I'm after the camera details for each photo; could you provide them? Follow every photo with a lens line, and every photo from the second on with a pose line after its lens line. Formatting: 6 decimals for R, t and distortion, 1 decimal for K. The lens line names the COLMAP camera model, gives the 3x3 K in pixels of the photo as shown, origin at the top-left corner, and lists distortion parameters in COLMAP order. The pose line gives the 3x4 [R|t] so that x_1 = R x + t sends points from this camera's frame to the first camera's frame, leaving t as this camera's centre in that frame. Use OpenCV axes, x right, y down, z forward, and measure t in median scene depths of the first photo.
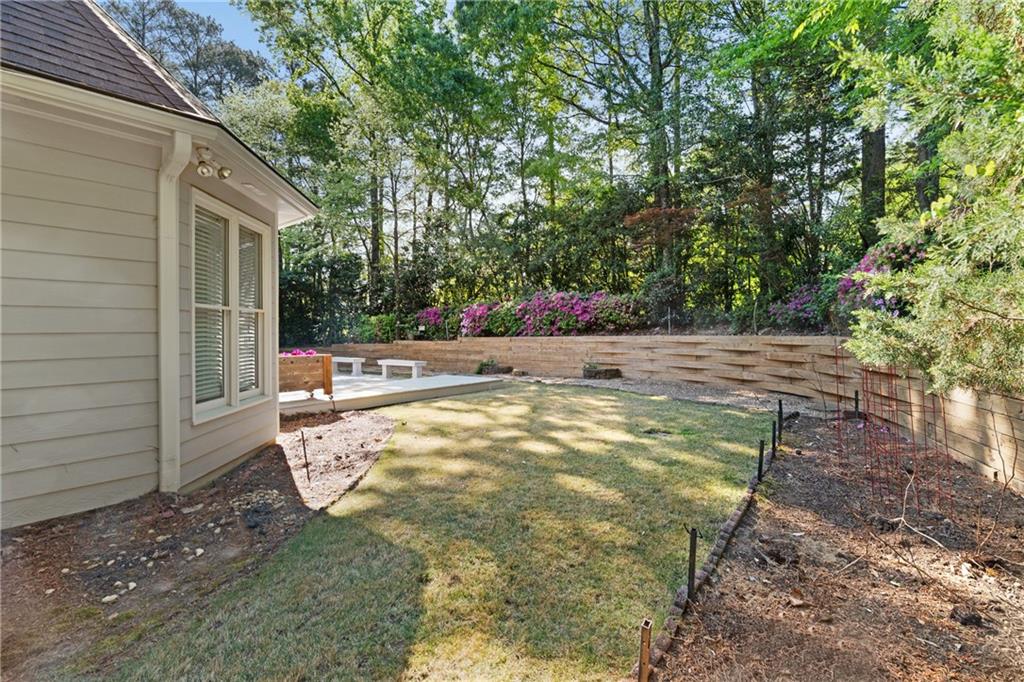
lens RADIAL K [[469.7, 0, 514.2], [0, 469.7, 338.7], [0, 0, 1]] dist [-0.009846, 0.003305]
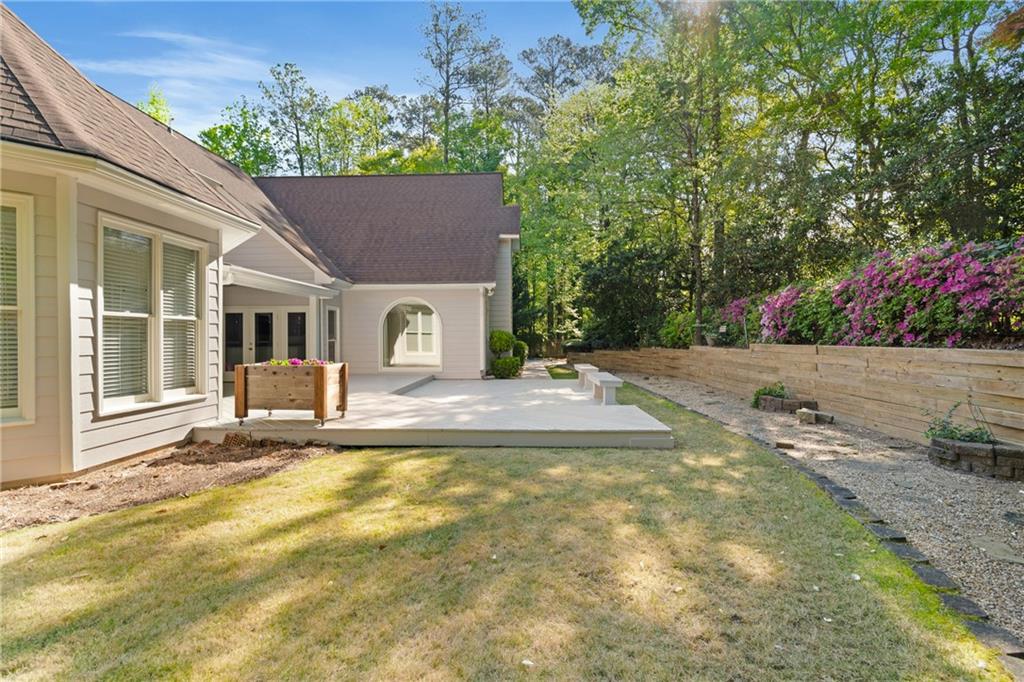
lens RADIAL K [[469.7, 0, 512.3], [0, 469.7, 336.8], [0, 0, 1]] dist [-0.009846, 0.003305]
pose [[0.460564, 0.010925, -0.887559, 0.309217], [-0.009782, 0.999926, 0.007232, -0.014479], [0.887573, 0.005351, 0.460637, 0.481701]]
